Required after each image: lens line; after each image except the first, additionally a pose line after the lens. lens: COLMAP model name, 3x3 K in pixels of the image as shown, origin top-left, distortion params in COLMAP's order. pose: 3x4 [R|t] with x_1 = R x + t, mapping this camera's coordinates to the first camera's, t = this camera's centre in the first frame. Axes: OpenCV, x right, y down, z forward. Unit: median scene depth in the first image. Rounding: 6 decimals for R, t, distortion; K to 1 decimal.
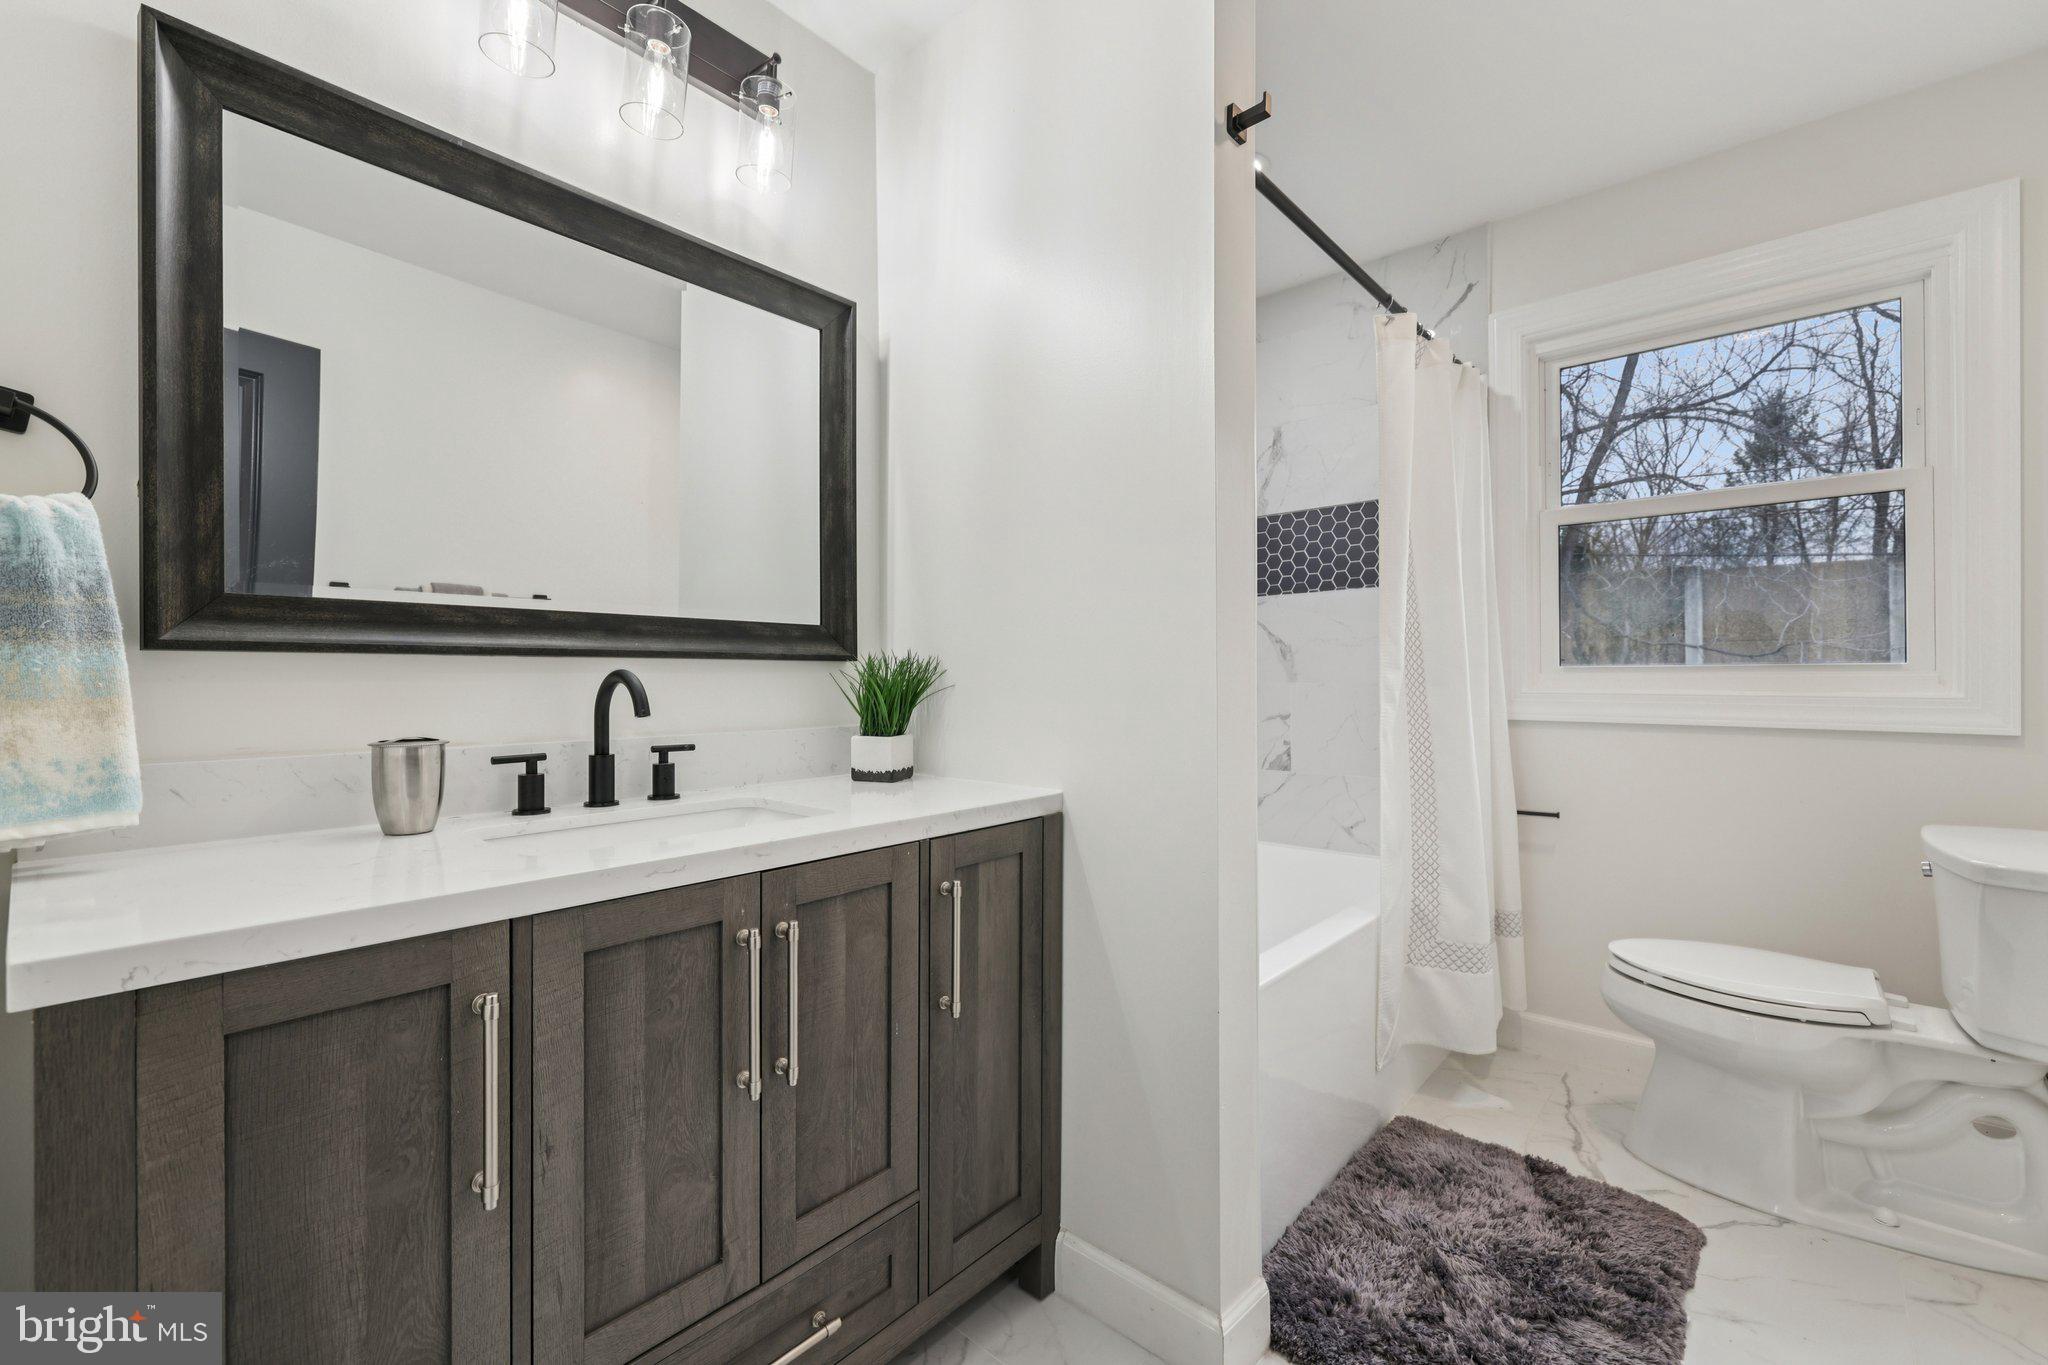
lens RADIAL K [[861.0, 0, 1012.9], [0, 861.0, 671.6], [0, 0, 1]] dist [-0.003192, -0.002498]
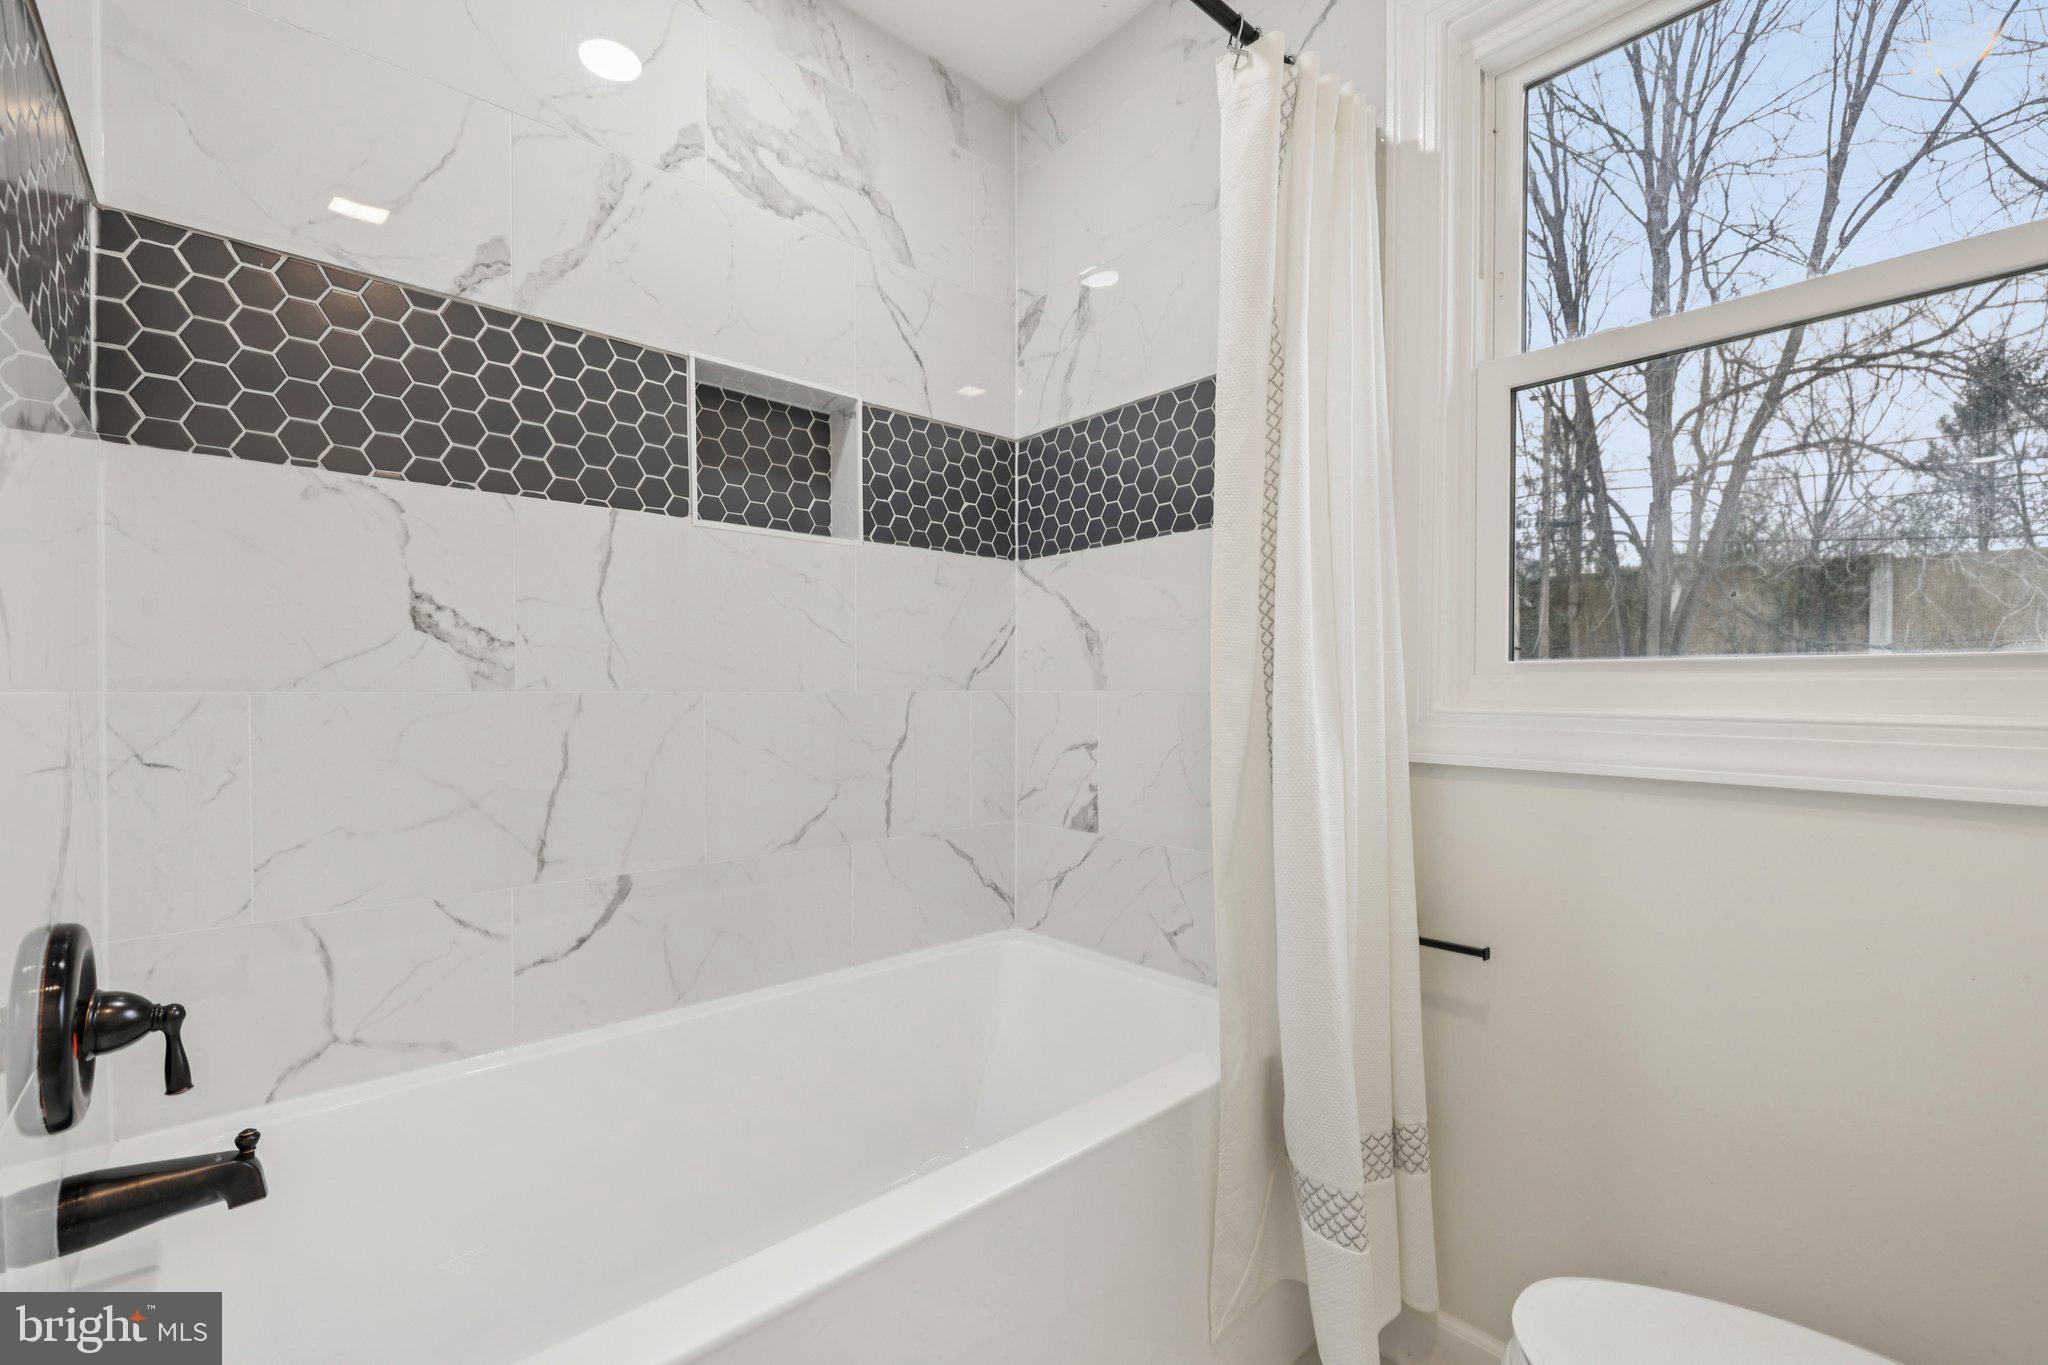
lens RADIAL K [[861.0, 0, 1030.4], [0, 861.0, 698.2], [0, 0, 1]] dist [-0.003192, -0.002498]
pose [[0.993324, 0.003680, -0.115302, 0.343705], [-0.000892, 0.999706, 0.024221, 0.002939], [0.115357, -0.023956, 0.993035, 0.379198]]
